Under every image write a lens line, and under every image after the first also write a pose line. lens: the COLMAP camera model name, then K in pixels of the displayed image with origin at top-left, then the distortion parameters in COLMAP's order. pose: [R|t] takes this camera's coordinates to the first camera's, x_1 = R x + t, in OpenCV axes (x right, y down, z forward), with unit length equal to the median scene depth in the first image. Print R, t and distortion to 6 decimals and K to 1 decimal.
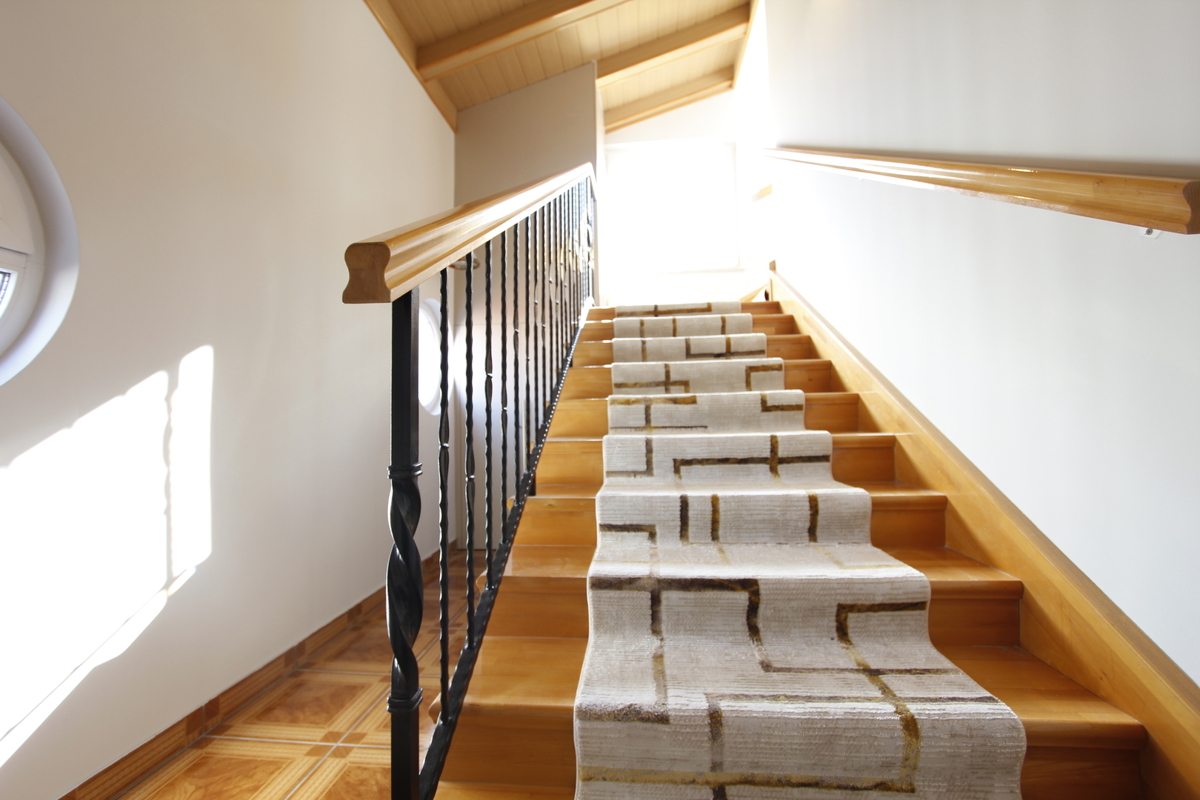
lens RADIAL K [[553.9, 0, 582.2], [0, 553.9, 389.7], [0, 0, 1]] dist [-0.010605, 0.001622]
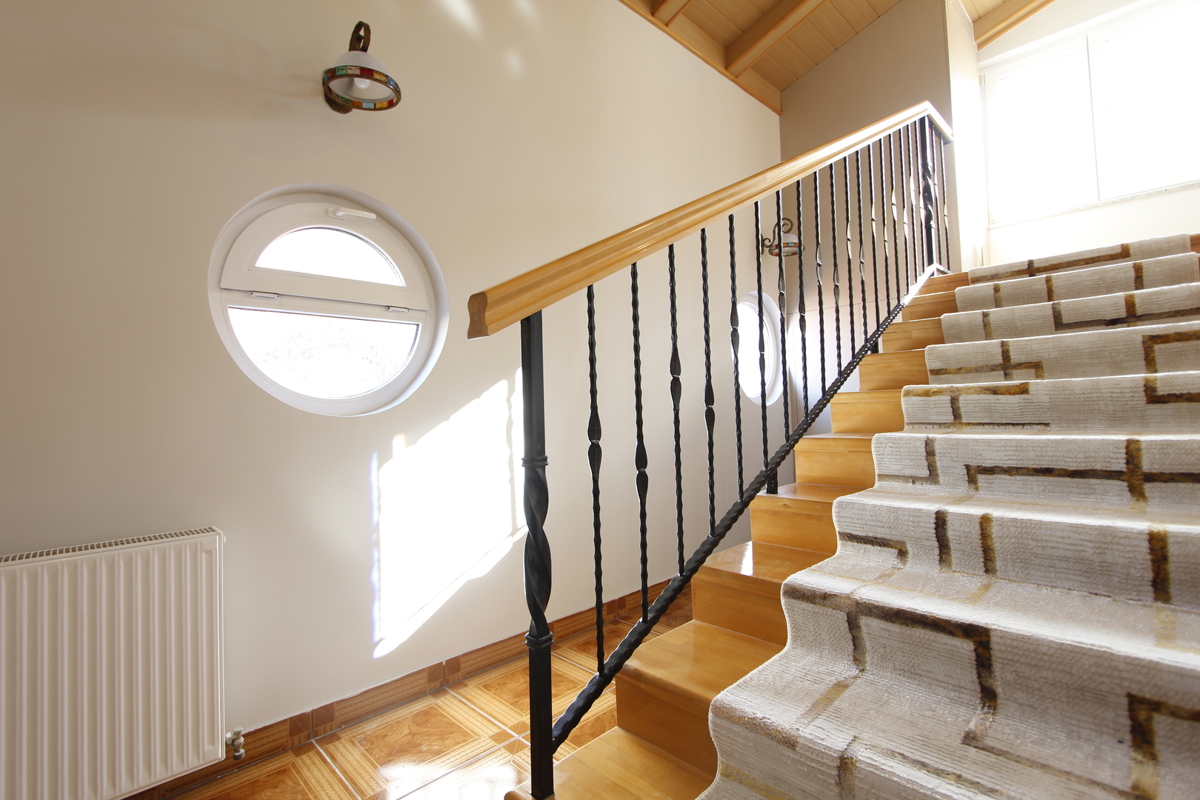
lens RADIAL K [[553.9, 0, 582.2], [0, 553.9, 389.7], [0, 0, 1]] dist [-0.010605, 0.001622]
pose [[0.765618, -0.024163, -0.642842, 0.306114], [0.038729, 0.999213, 0.008568, -0.013649], [0.642129, -0.031456, 0.765951, 0.049454]]
